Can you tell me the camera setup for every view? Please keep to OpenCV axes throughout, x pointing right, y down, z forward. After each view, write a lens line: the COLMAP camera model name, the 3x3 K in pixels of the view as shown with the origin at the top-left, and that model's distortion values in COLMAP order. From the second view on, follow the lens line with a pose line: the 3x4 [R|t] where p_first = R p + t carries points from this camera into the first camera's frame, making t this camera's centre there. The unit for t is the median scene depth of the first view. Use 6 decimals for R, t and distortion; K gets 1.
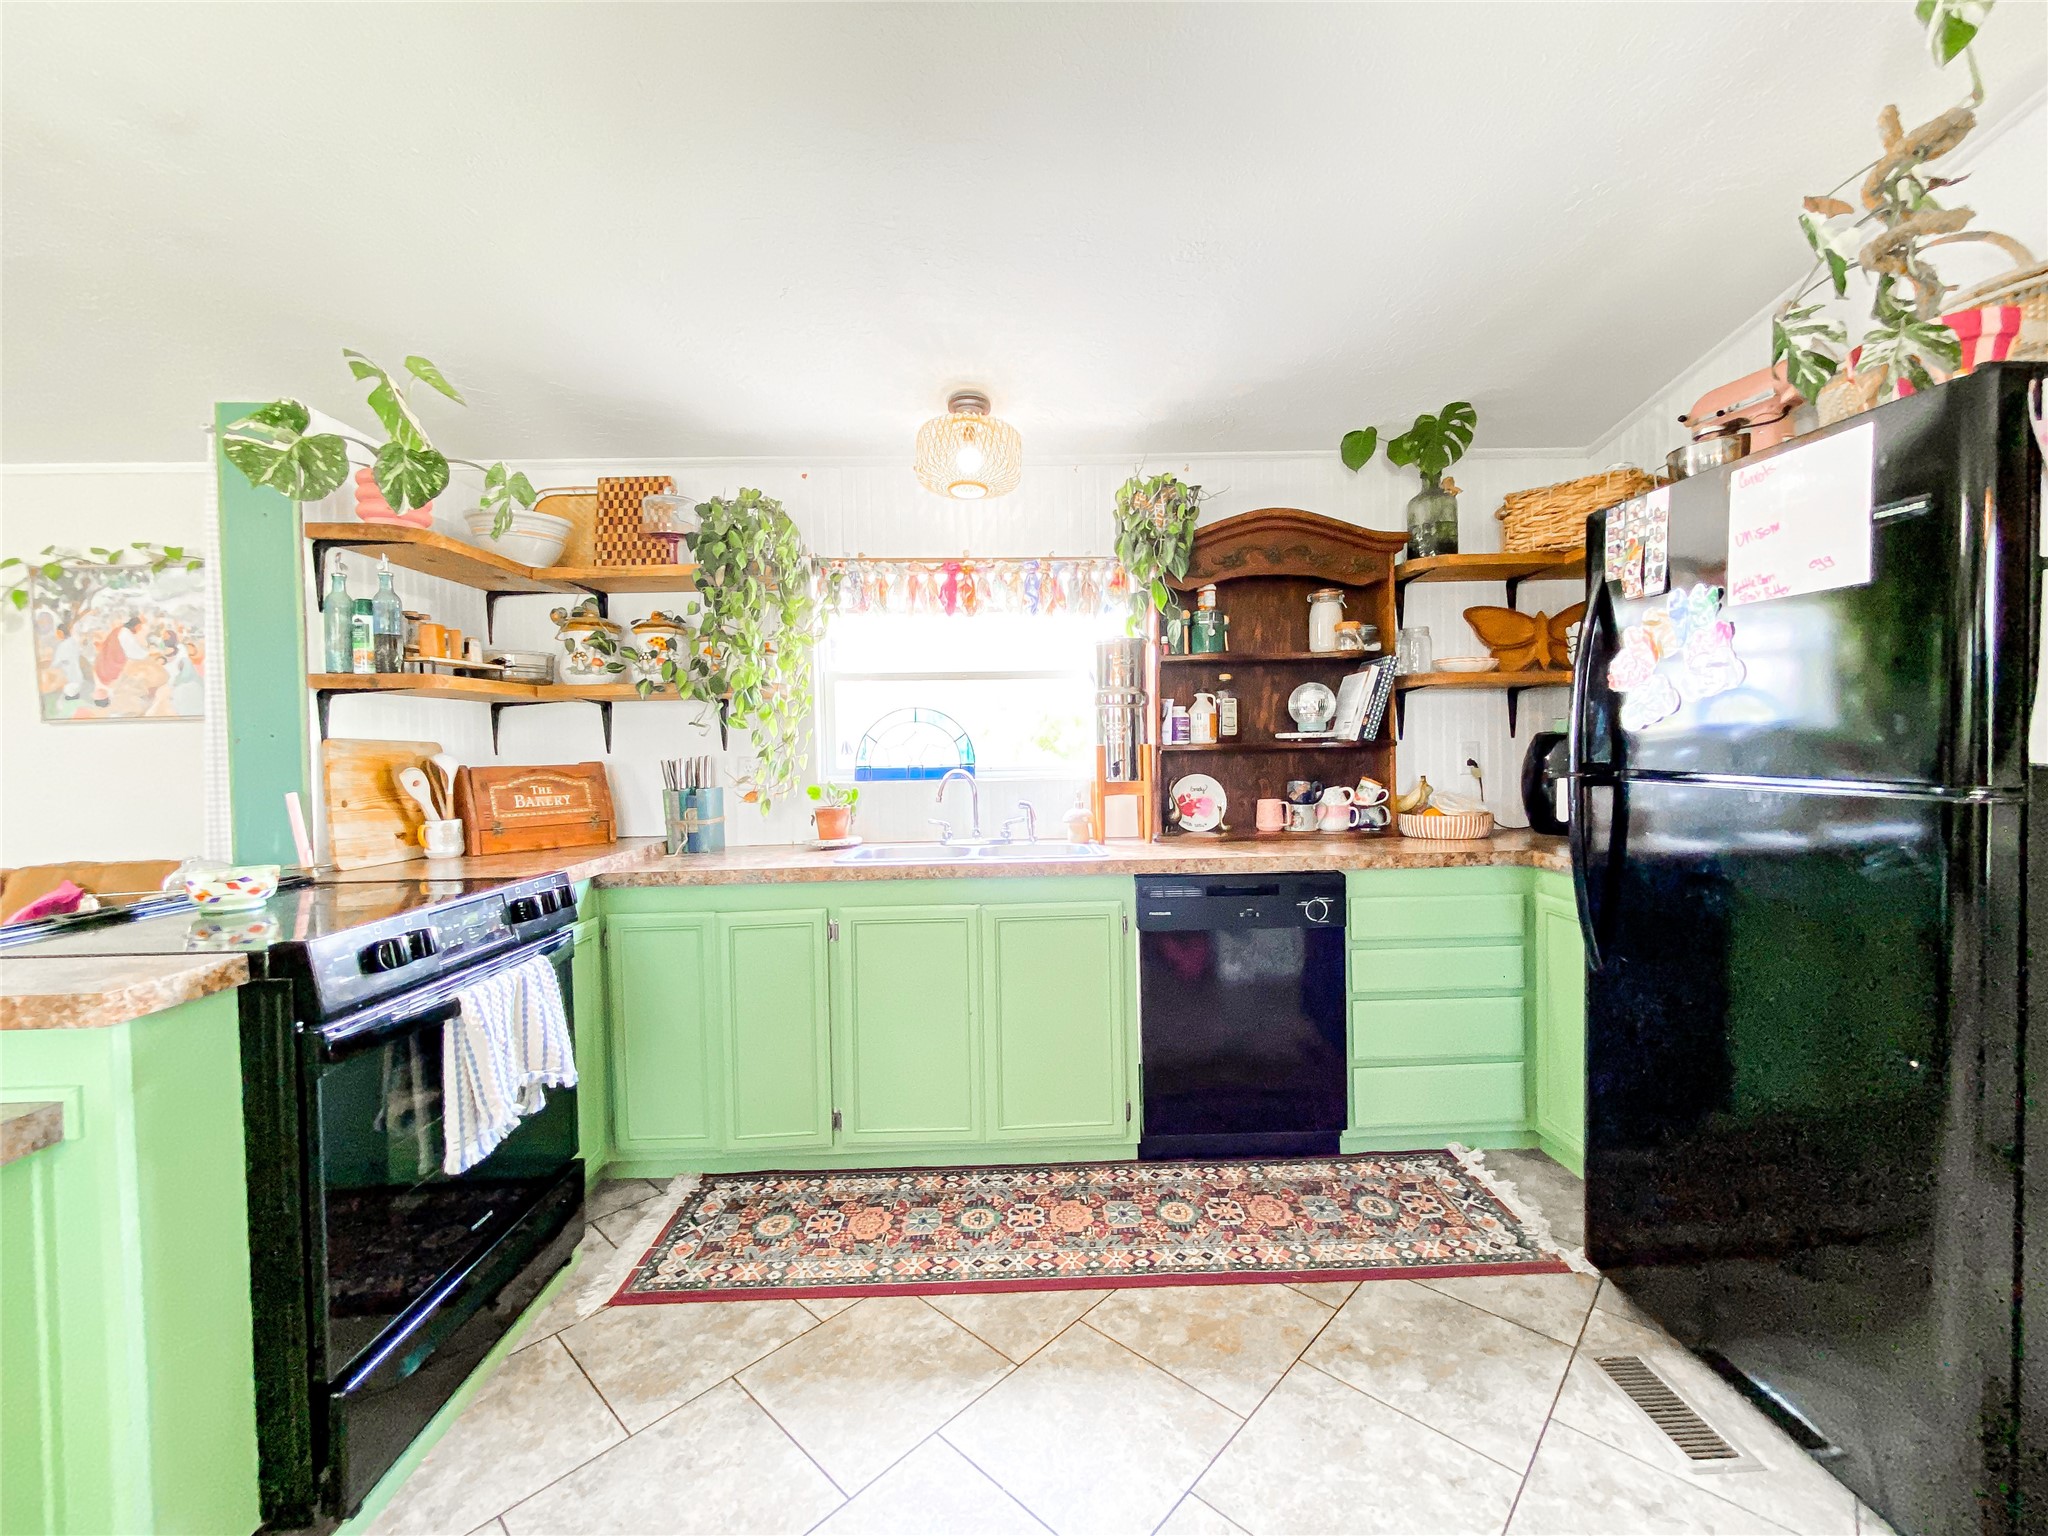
lens RADIAL K [[840.4, 0, 1022.9], [0, 840.4, 762.5], [0, 0, 1]] dist [0.007401, -0.001713]
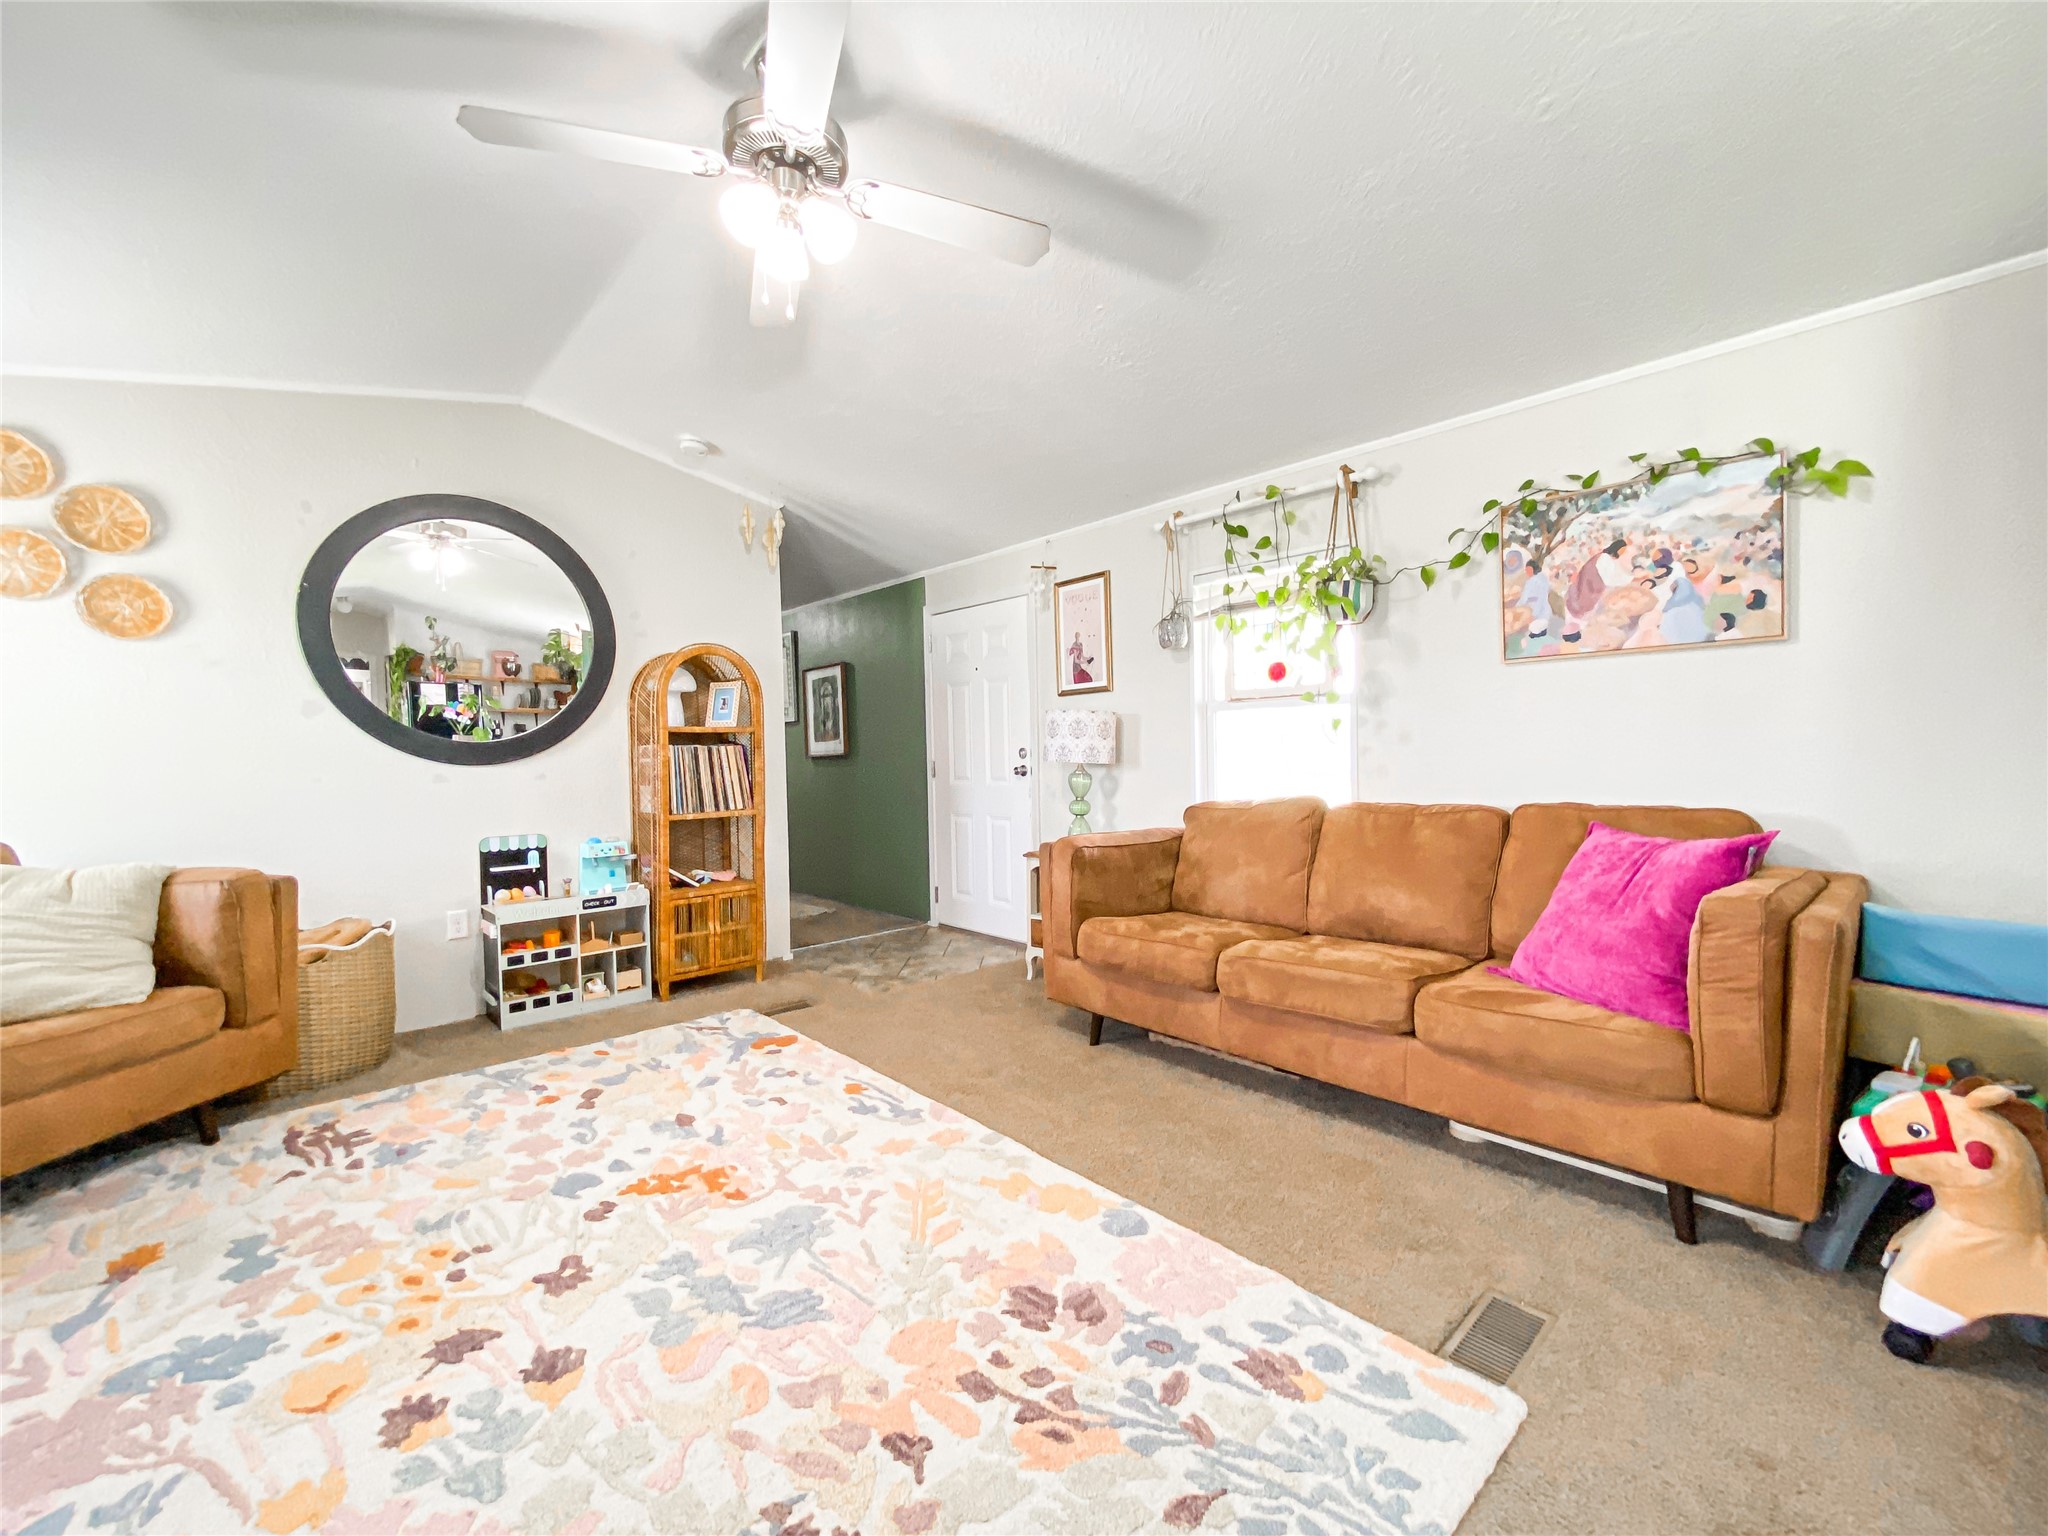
lens RADIAL K [[840.4, 0, 1026.5], [0, 840.4, 760.2], [0, 0, 1]] dist [0.007401, -0.001713]
pose [[0.666130, 0.016426, -0.745655, -0.846668], [-0.013227, 0.999860, 0.010209, 0.069723], [0.745718, 0.003062, 0.666255, -0.090246]]
